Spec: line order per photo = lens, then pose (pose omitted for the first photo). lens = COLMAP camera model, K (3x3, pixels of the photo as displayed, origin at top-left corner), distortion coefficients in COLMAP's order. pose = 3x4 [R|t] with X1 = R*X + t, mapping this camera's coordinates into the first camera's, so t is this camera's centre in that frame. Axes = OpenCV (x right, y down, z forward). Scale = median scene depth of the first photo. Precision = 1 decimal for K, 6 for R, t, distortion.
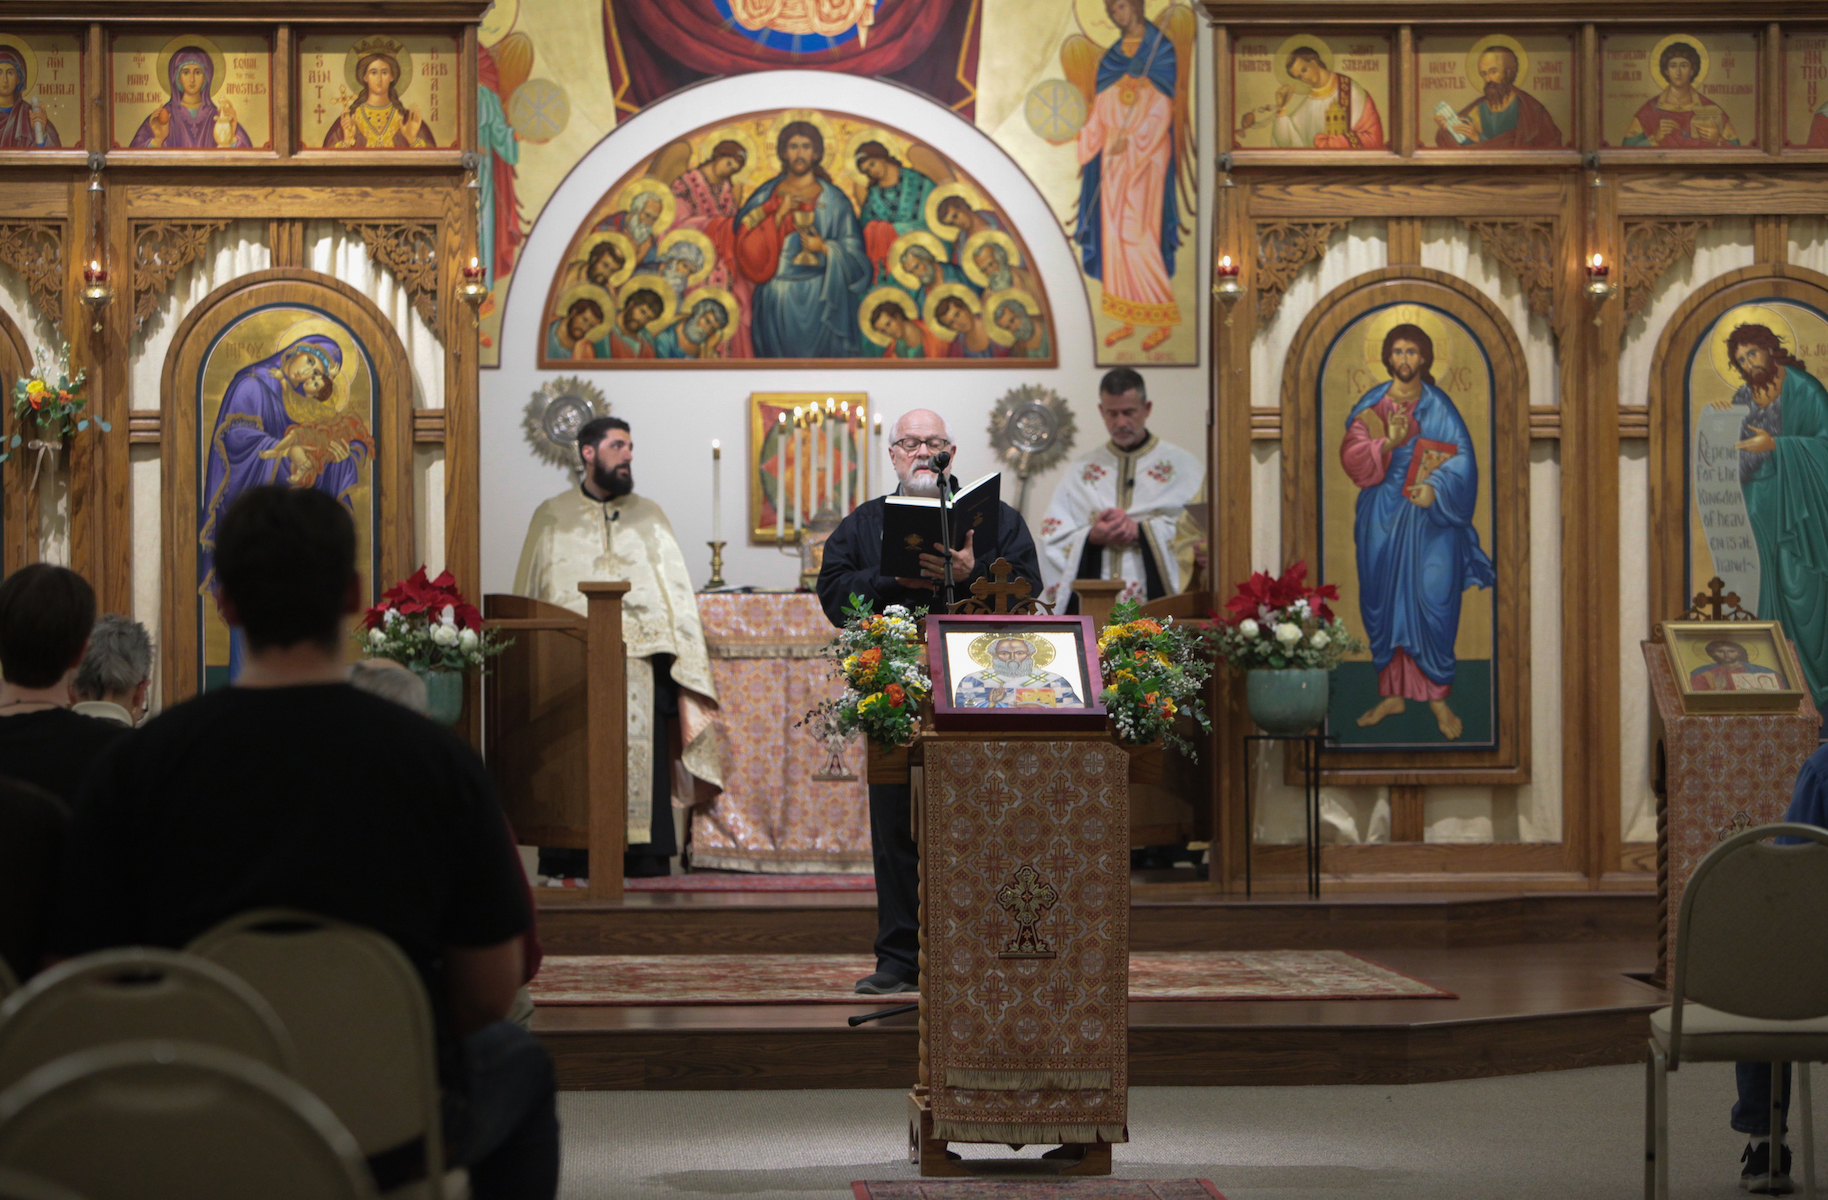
lens RADIAL K [[6337.6, 0, 926.5], [0, 6337.6, 598.7], [0, 0, 1]] dist [0.044154, 0.000000]
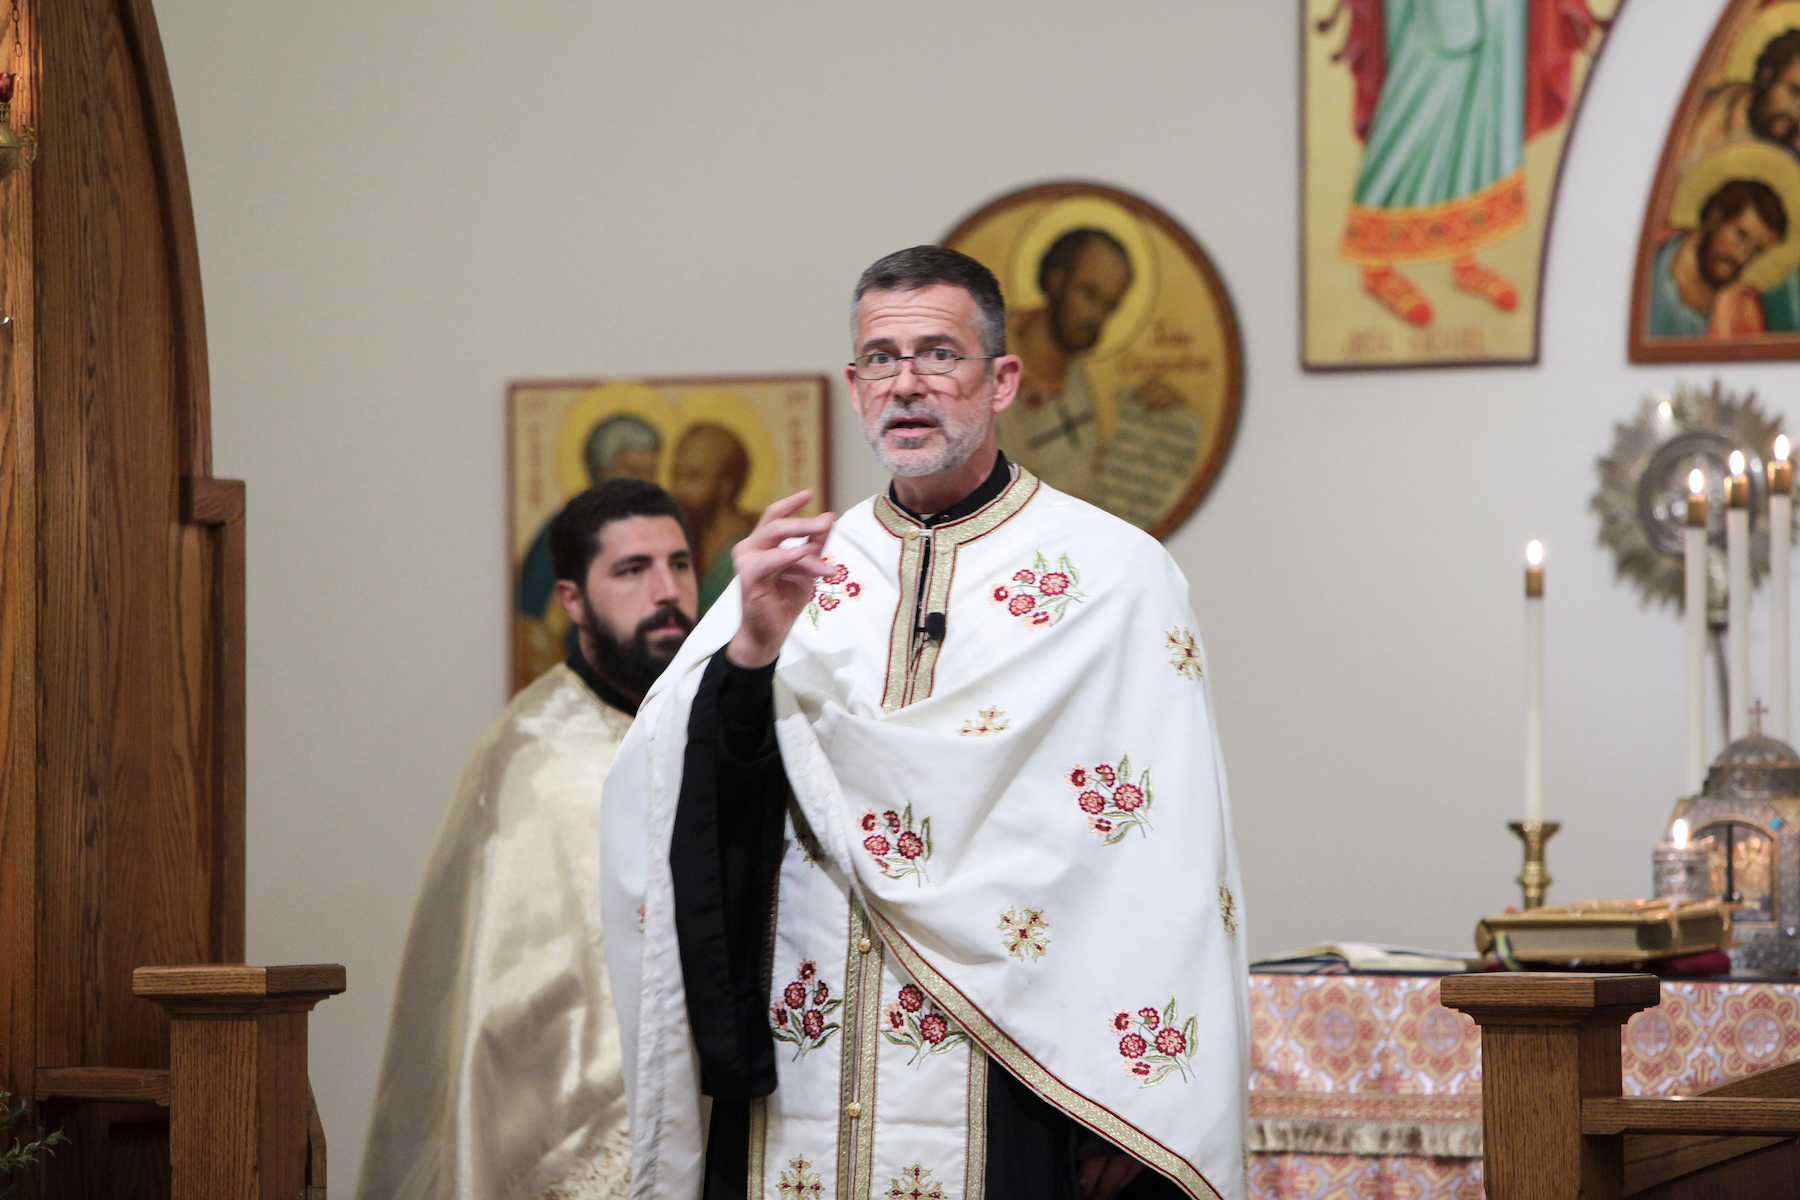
lens RADIAL K [[9957.9, 0, 903.3], [0, 9957.9, 597.5], [0, 0, 1]] dist [1.603452, 0.000000]
pose [[0.866105, -0.008031, -0.499798, 0.249804], [-0.001227, 0.999834, -0.018193, -0.012579], [0.499861, 0.016370, 0.865951, 0.525089]]
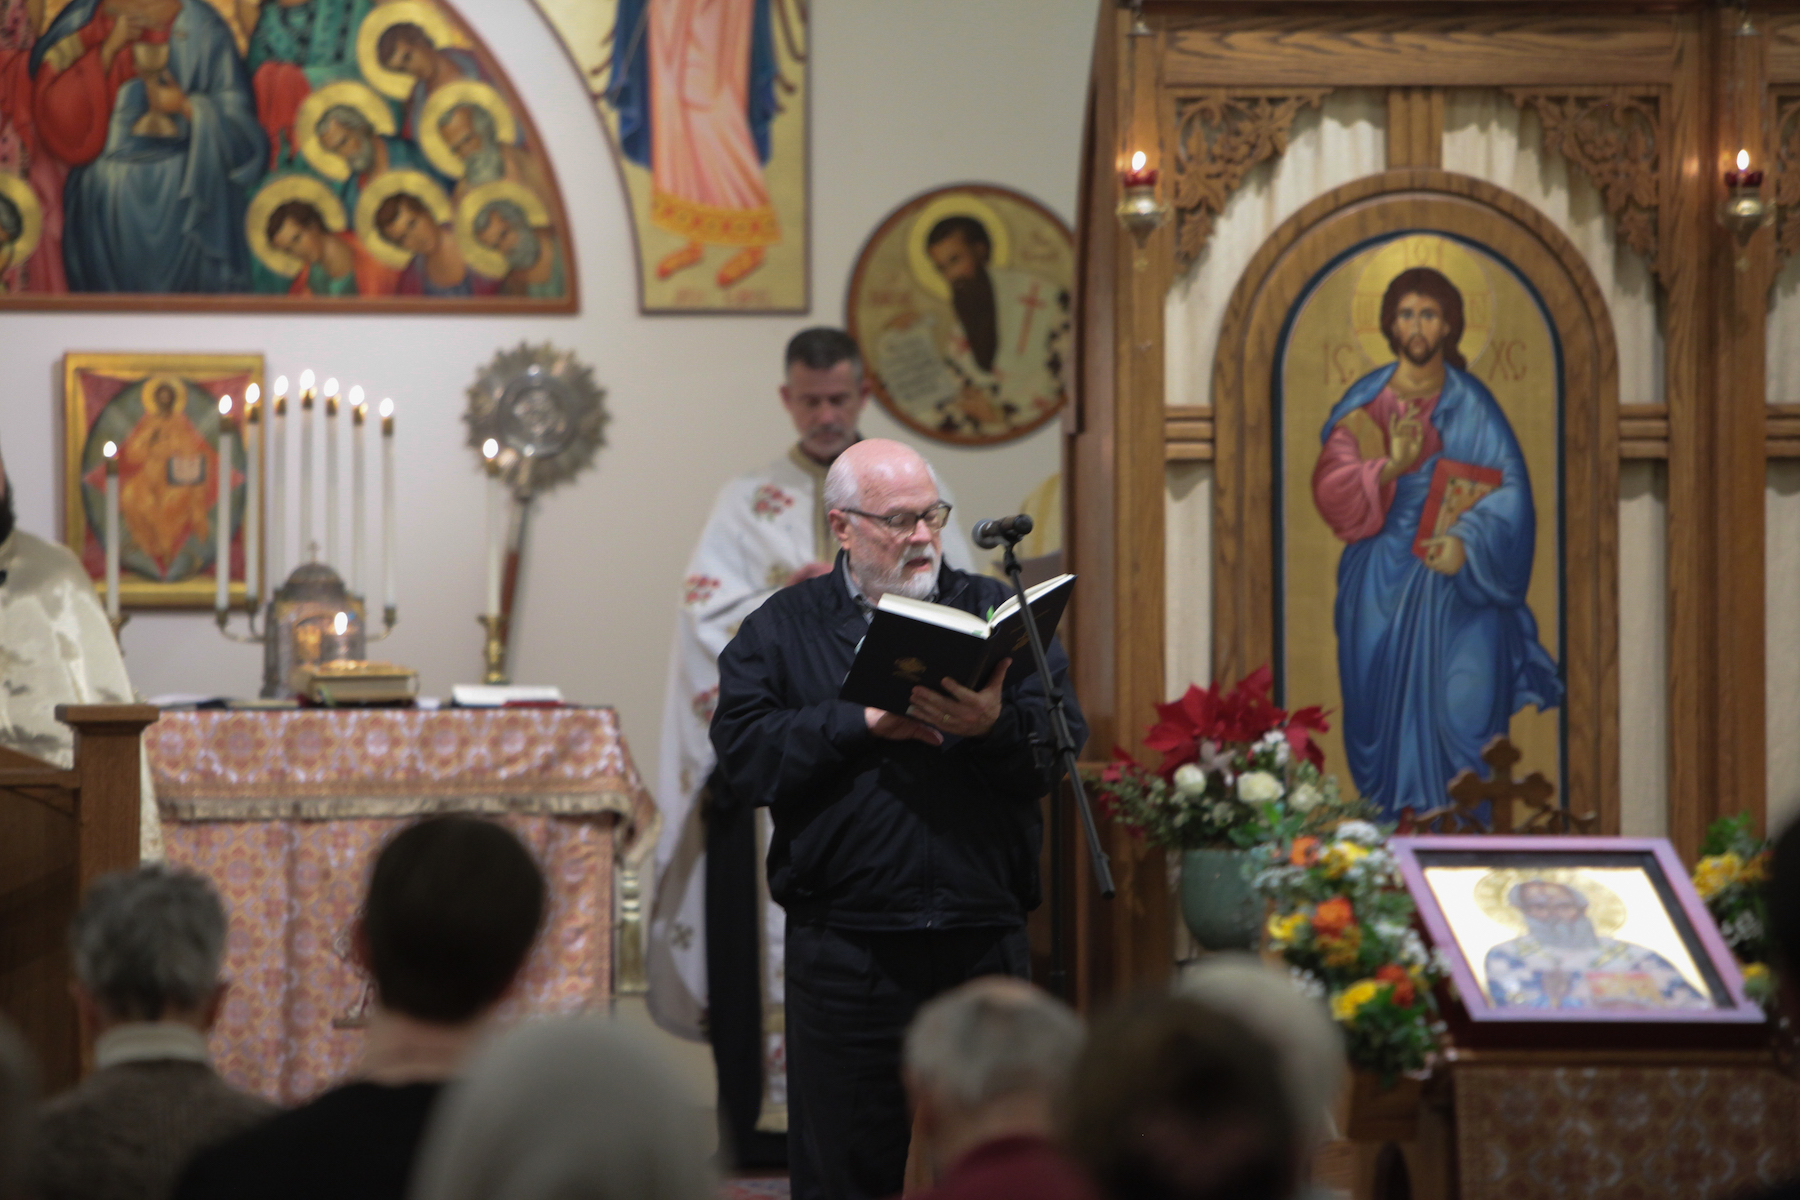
lens RADIAL K [[9957.9, 0, 899.3], [0, 9957.9, 583.0], [0, 0, 1]] dist [1.603452, 0.000000]
pose [[0.985706, 0.001365, 0.168472, -0.131133], [-0.001443, 0.999999, 0.000339, -0.013847], [-0.168471, -0.000577, 0.985706, 0.078614]]
